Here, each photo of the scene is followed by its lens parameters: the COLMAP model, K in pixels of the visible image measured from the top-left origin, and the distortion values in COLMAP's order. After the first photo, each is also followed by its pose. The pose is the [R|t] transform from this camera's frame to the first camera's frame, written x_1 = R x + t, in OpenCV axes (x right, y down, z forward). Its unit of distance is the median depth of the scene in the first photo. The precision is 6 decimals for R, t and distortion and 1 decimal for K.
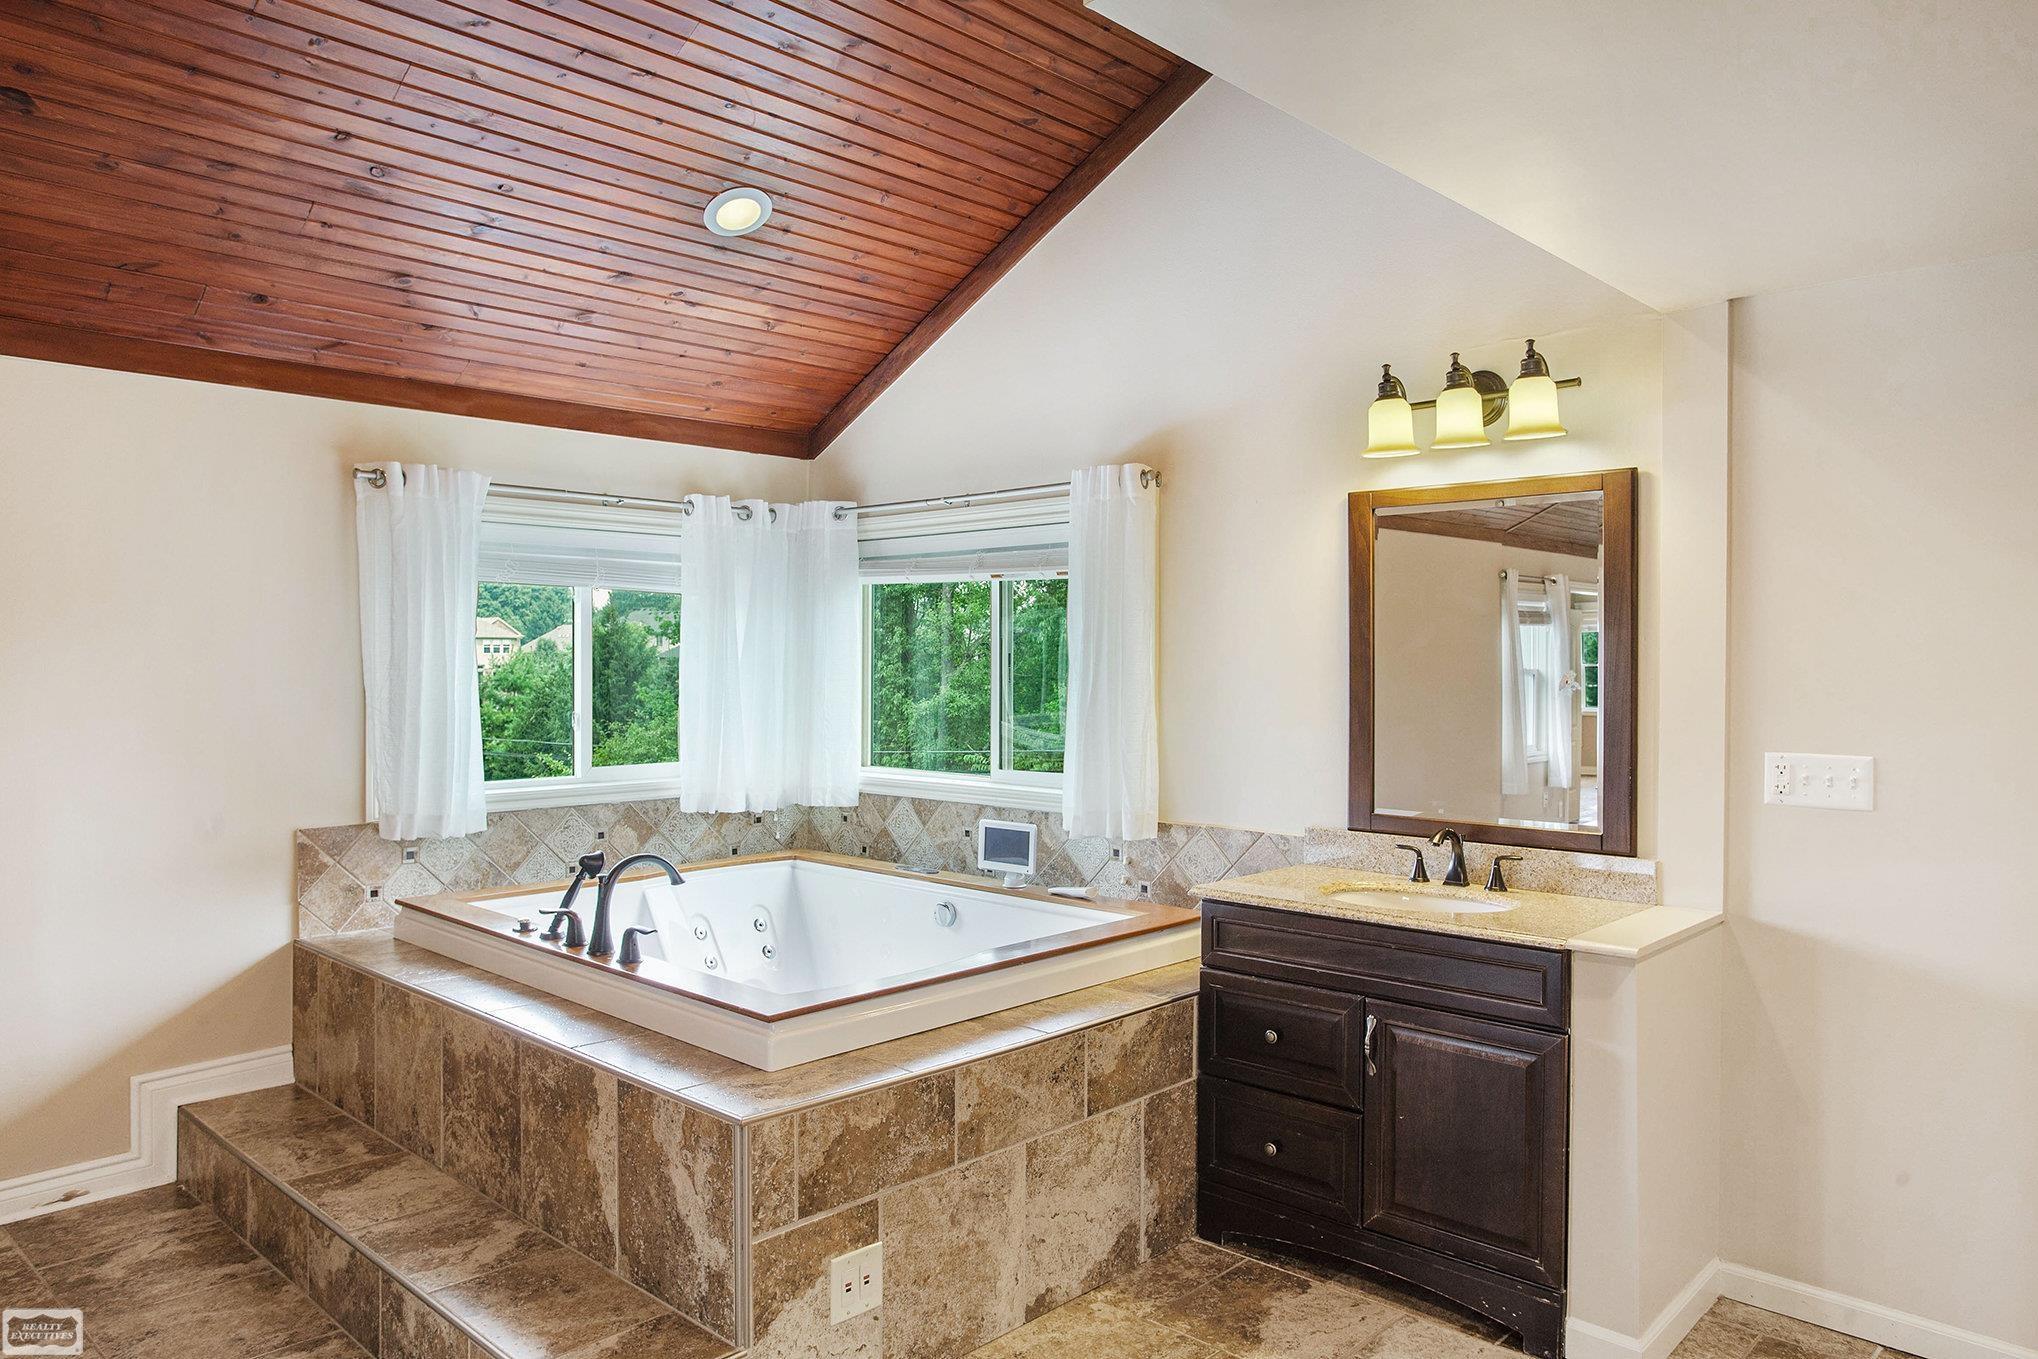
lens RADIAL K [[1375.3, 0, 1022.0], [0, 1375.3, 668.8], [0, 0, 1]] dist [-0.024320, -0.000715]
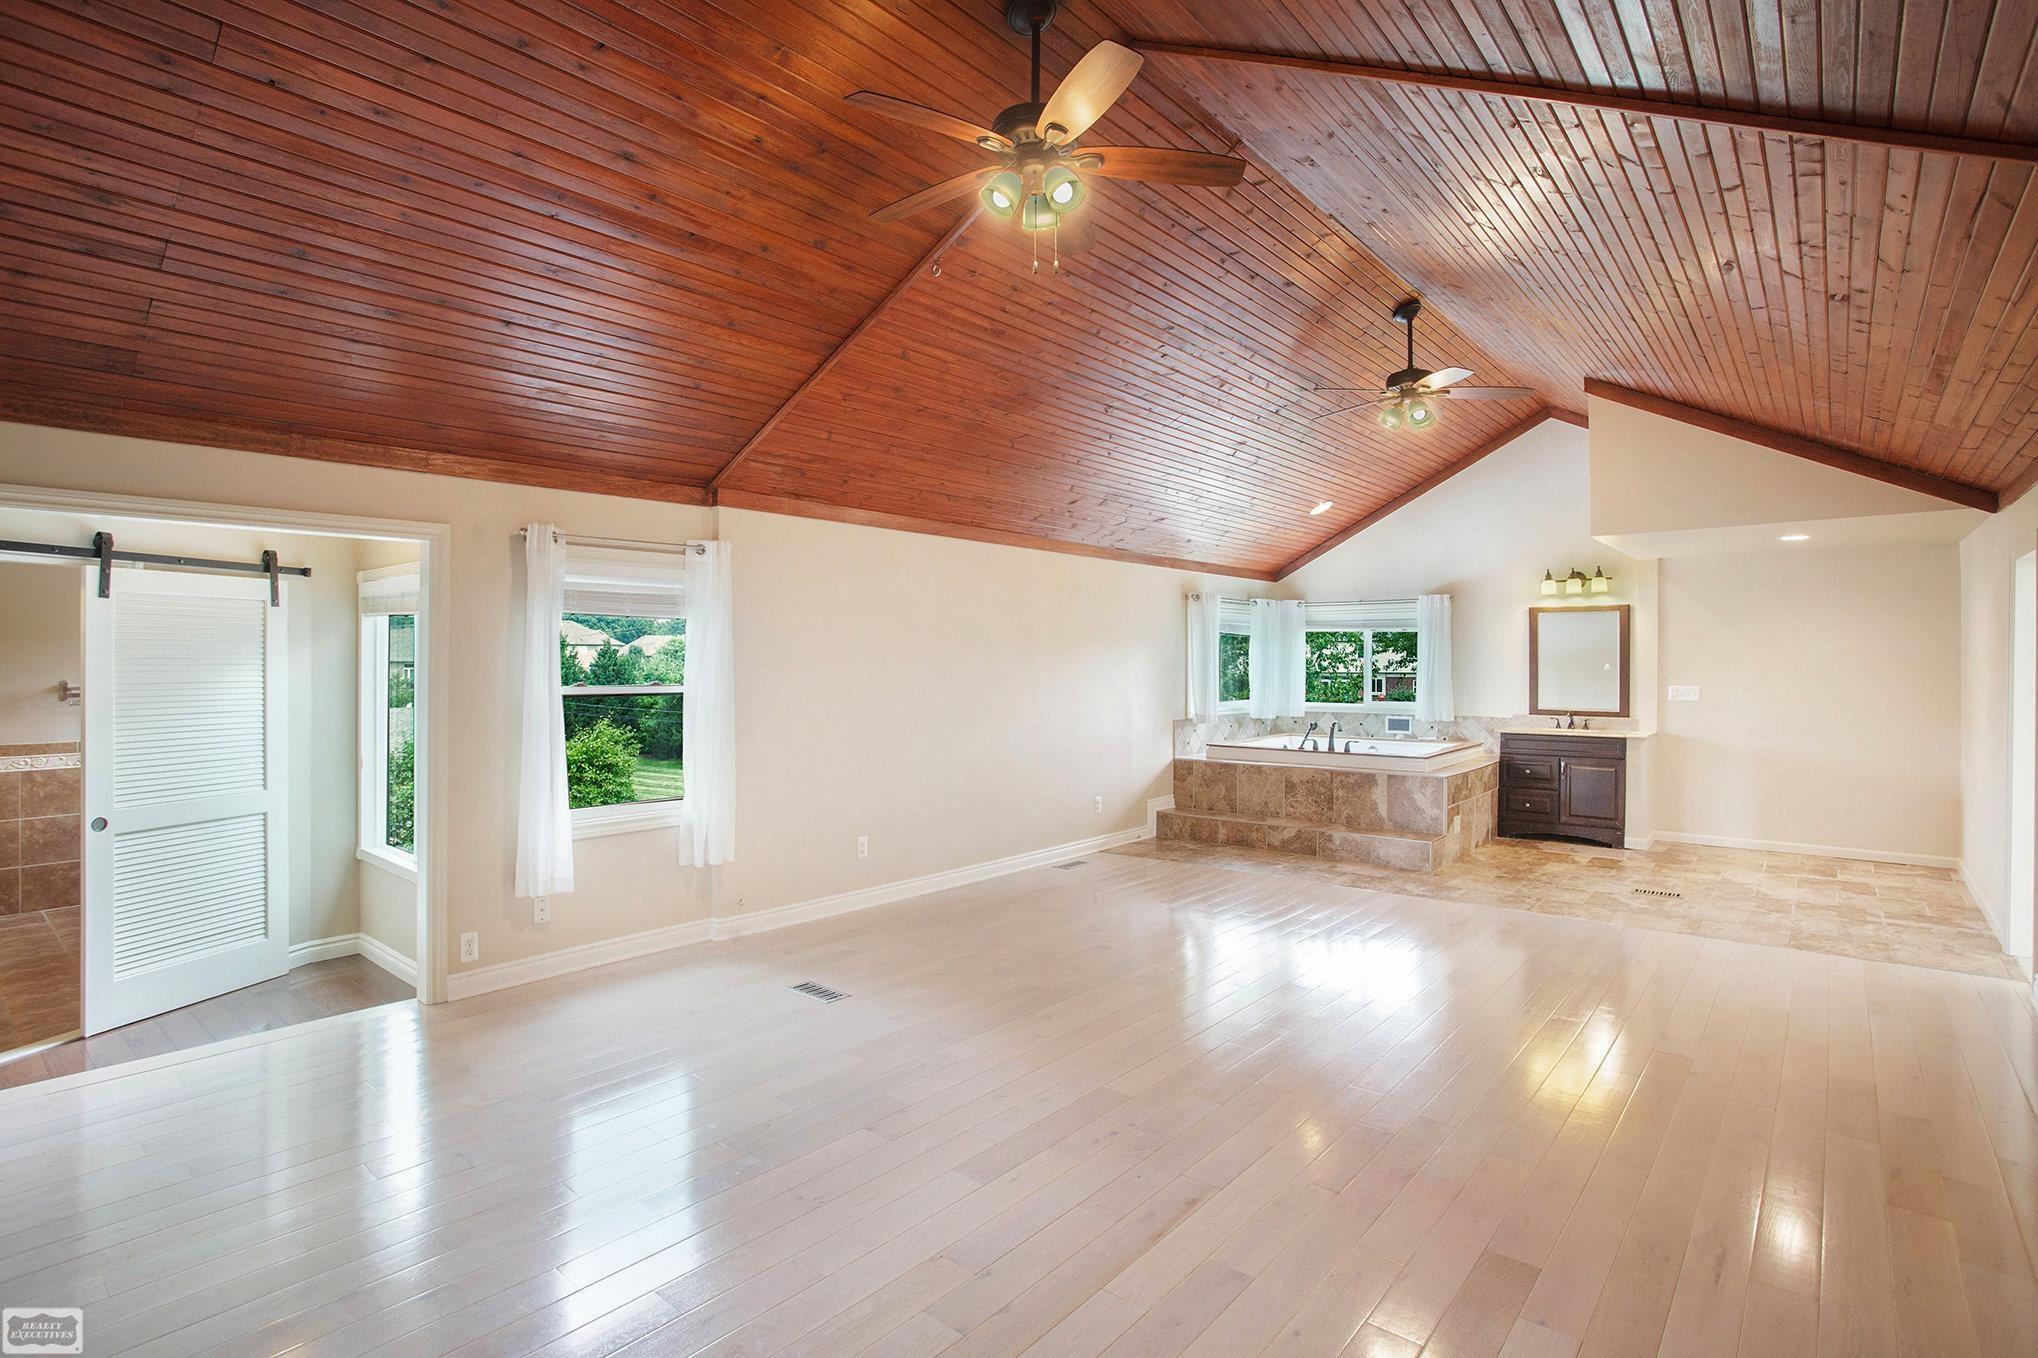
lens RADIAL K [[1020.6, 0, 1014.0], [0, 1020.6, 674.7], [0, 0, 1]] dist [-0.058819, 0.021414]
pose [[0.997799, -0.005336, 0.066103, -1.153936], [0.004724, 0.999944, 0.009419, -0.000636], [-0.066150, -0.009086, 0.997768, -1.290155]]
